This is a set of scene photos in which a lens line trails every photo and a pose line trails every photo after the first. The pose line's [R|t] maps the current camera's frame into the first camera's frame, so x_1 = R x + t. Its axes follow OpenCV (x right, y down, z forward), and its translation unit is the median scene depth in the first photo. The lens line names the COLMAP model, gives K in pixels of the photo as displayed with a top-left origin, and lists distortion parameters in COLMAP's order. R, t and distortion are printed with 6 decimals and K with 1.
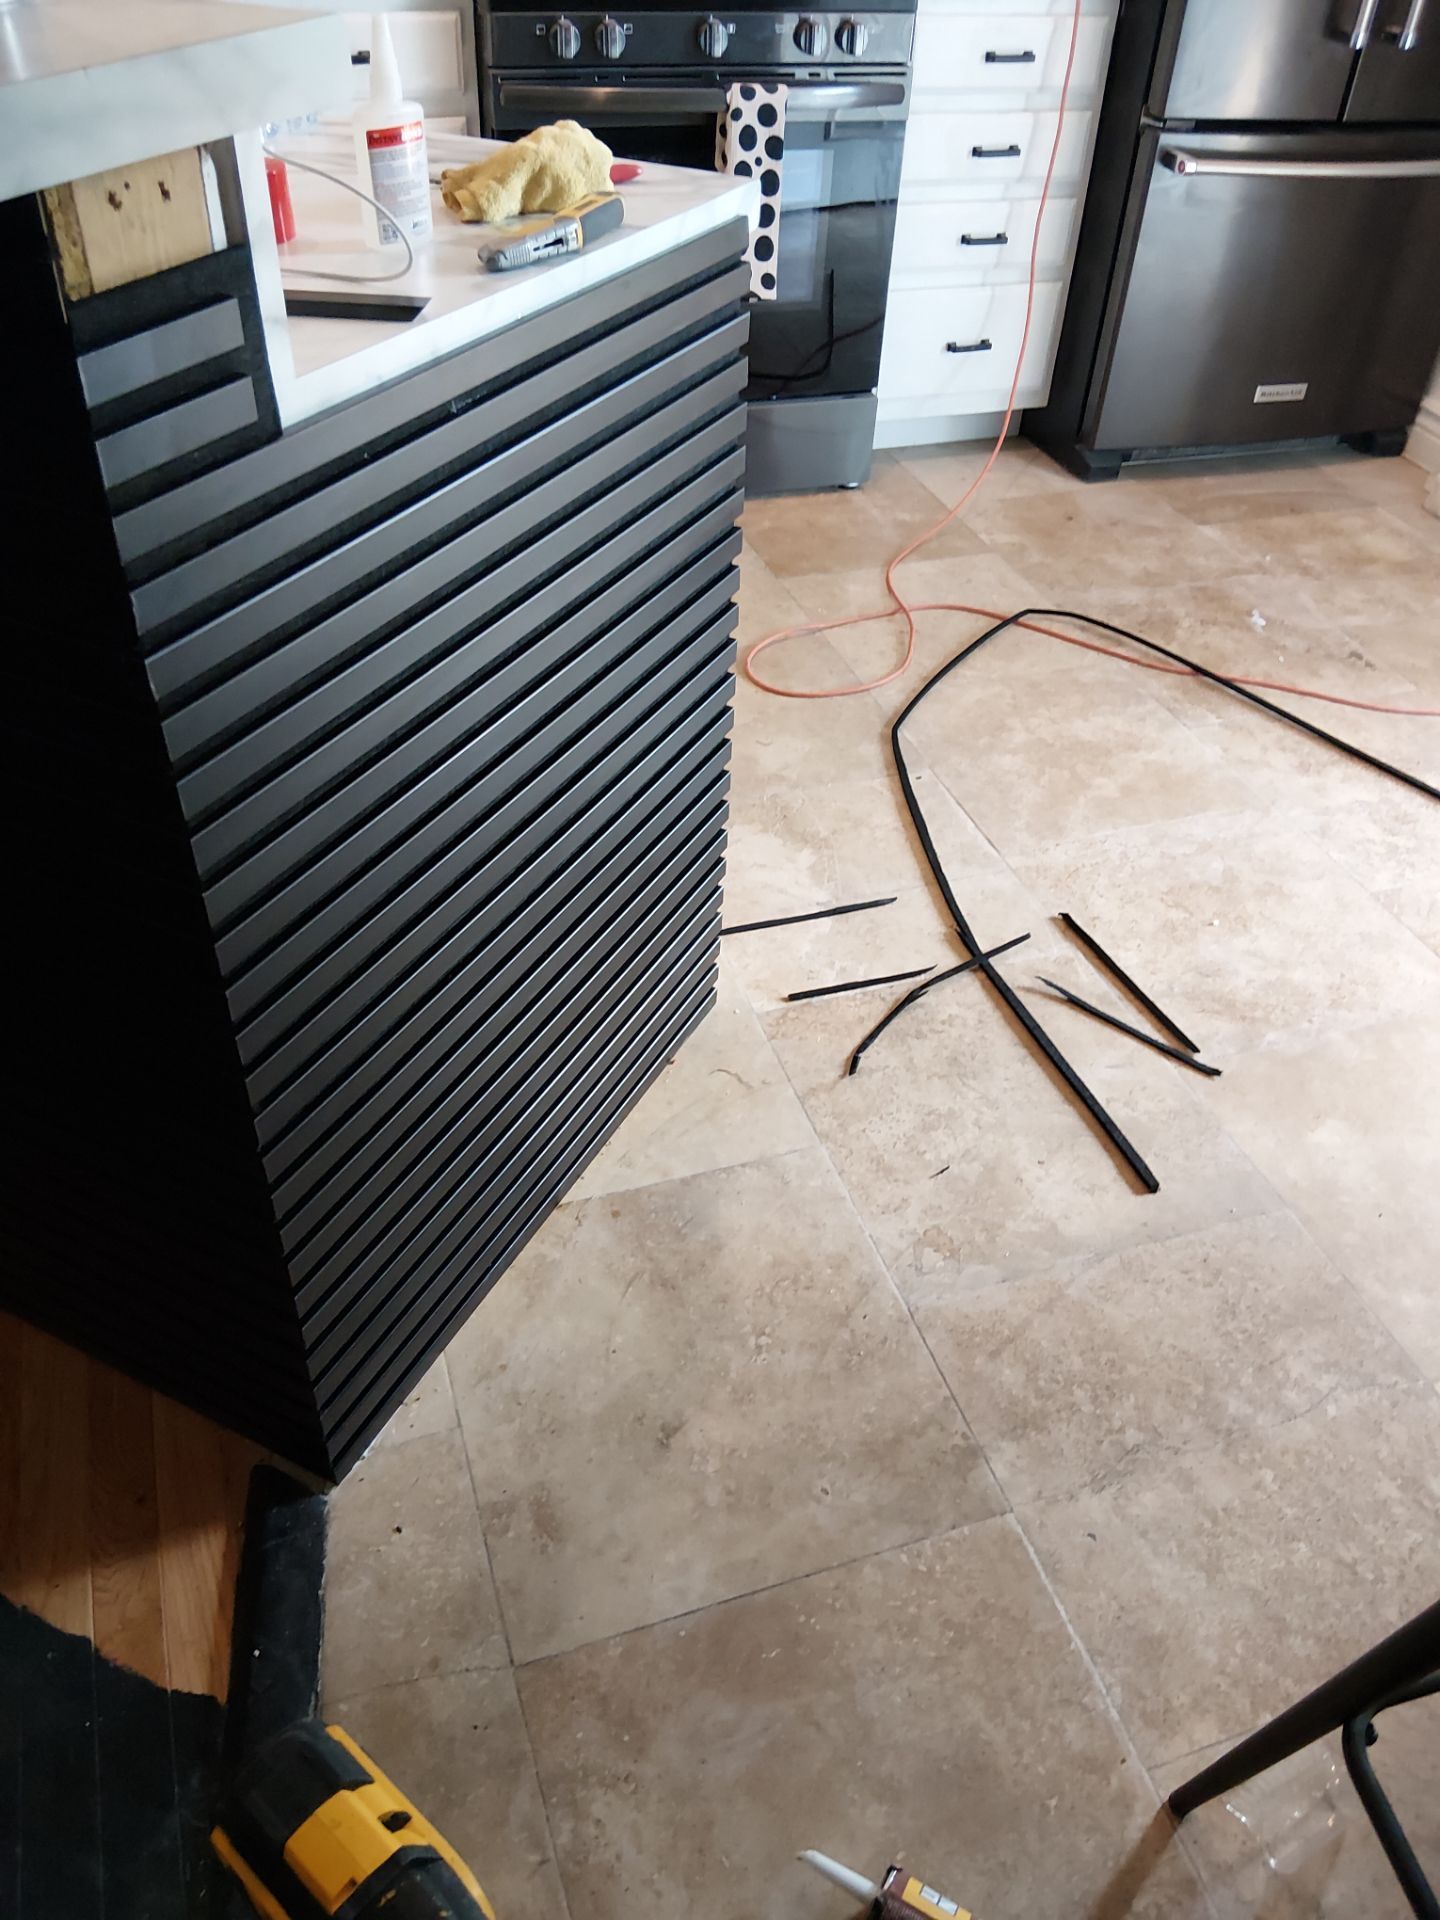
lens RADIAL K [[1449.9, 0, 720.0], [0, 1449.9, 960.0], [0, 0, 1]] dist [0.094800, -0.156124]
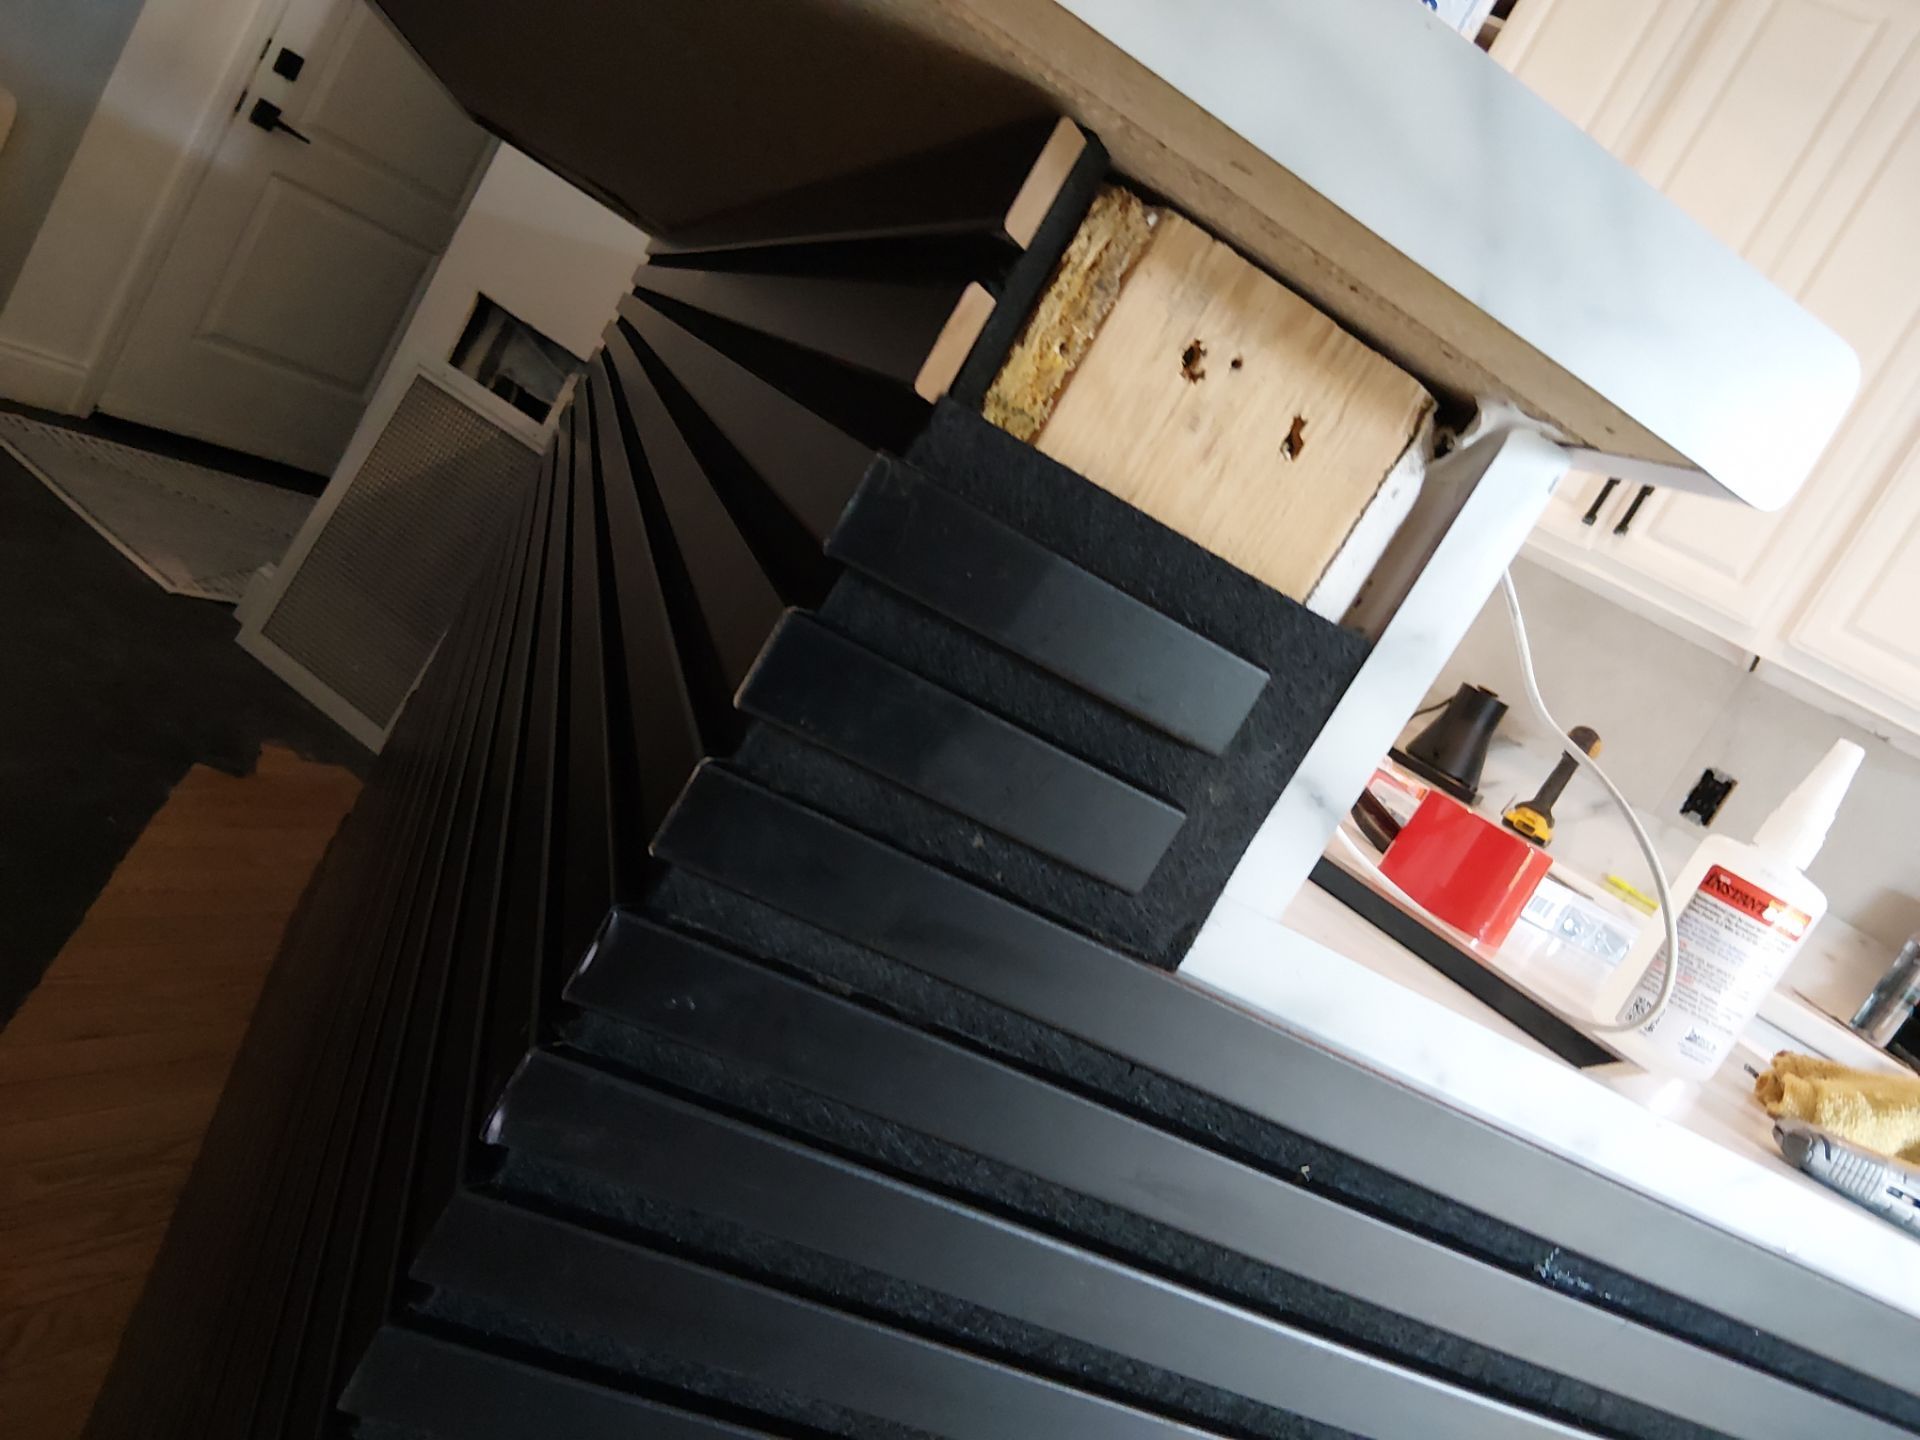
lens RADIAL K [[1449.9, 0, 952.9], [0, 1449.9, 718.0], [0, 0, 1]] dist [0.094800, -0.156124]
pose [[0.601820, 0.425264, -0.675991, -0.057299], [-0.775874, 0.511958, -0.368672, -0.156755], [0.189296, 0.746358, 0.638058, 0.565052]]
